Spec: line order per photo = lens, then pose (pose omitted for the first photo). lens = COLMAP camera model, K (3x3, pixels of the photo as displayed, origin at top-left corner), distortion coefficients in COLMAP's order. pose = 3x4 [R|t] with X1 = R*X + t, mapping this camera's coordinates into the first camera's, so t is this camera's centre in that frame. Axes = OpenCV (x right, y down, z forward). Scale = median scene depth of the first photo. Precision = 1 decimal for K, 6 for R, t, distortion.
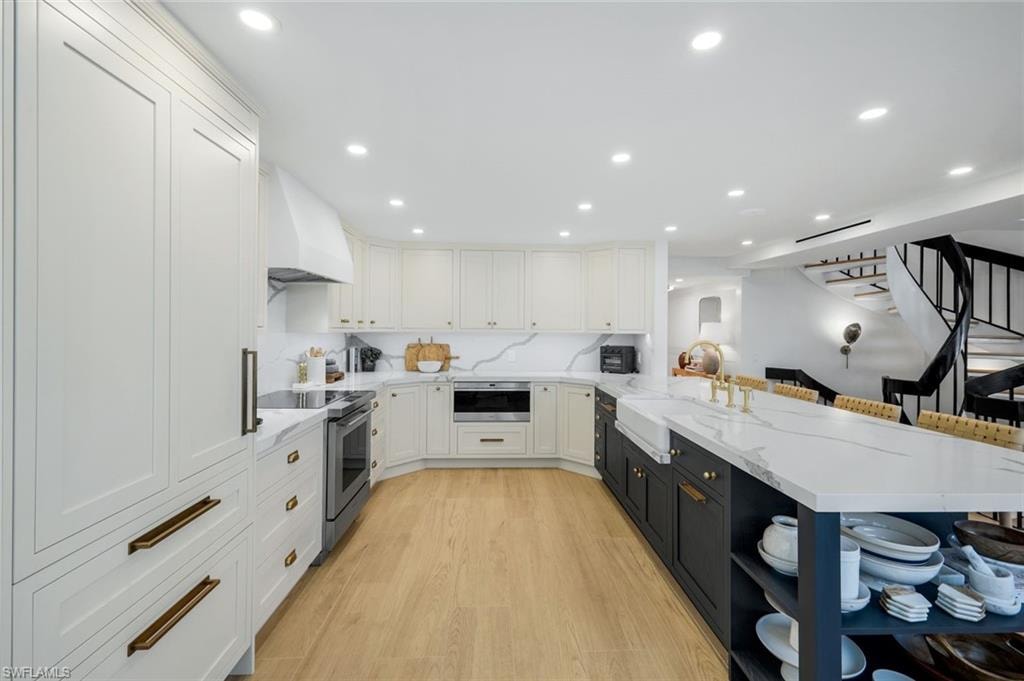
lens RADIAL K [[459.9, 0, 512.1], [0, 459.9, 328.5], [0, 0, 1]] dist [-0.001473, -0.000313]
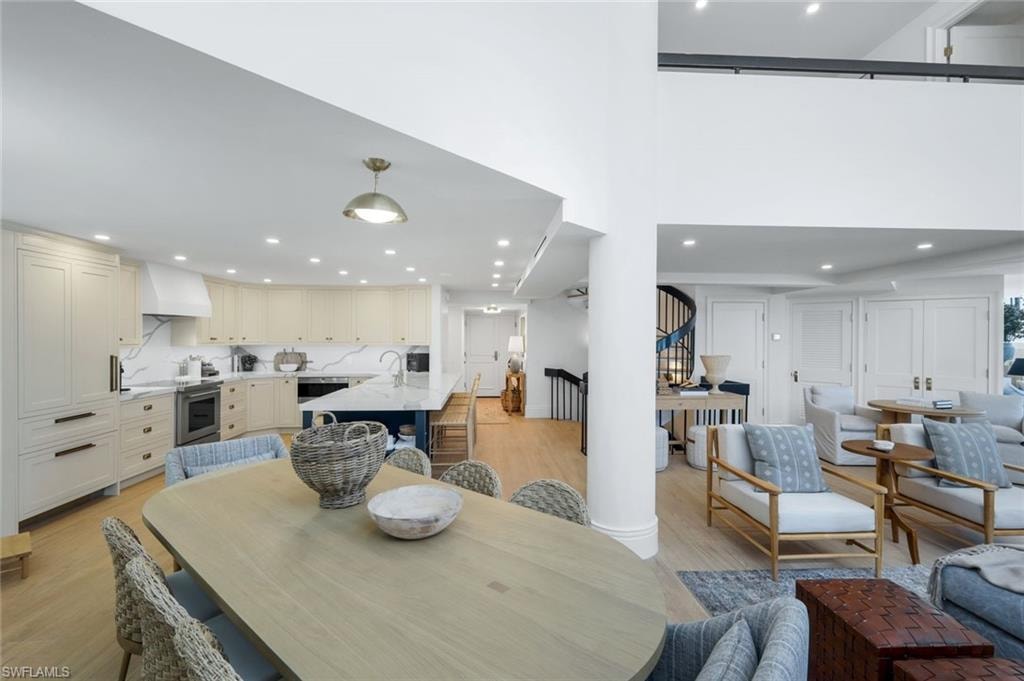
lens RADIAL K [[462.8, 0, 512.0], [0, 462.8, 340.5], [0, 0, 1]] dist [0.001017, 0.000459]
pose [[0.999910, -0.003678, 0.012918, 0.530182], [0.003548, 0.999943, 0.010085, -0.018420], [-0.012955, -0.010038, 0.999866, -0.517785]]
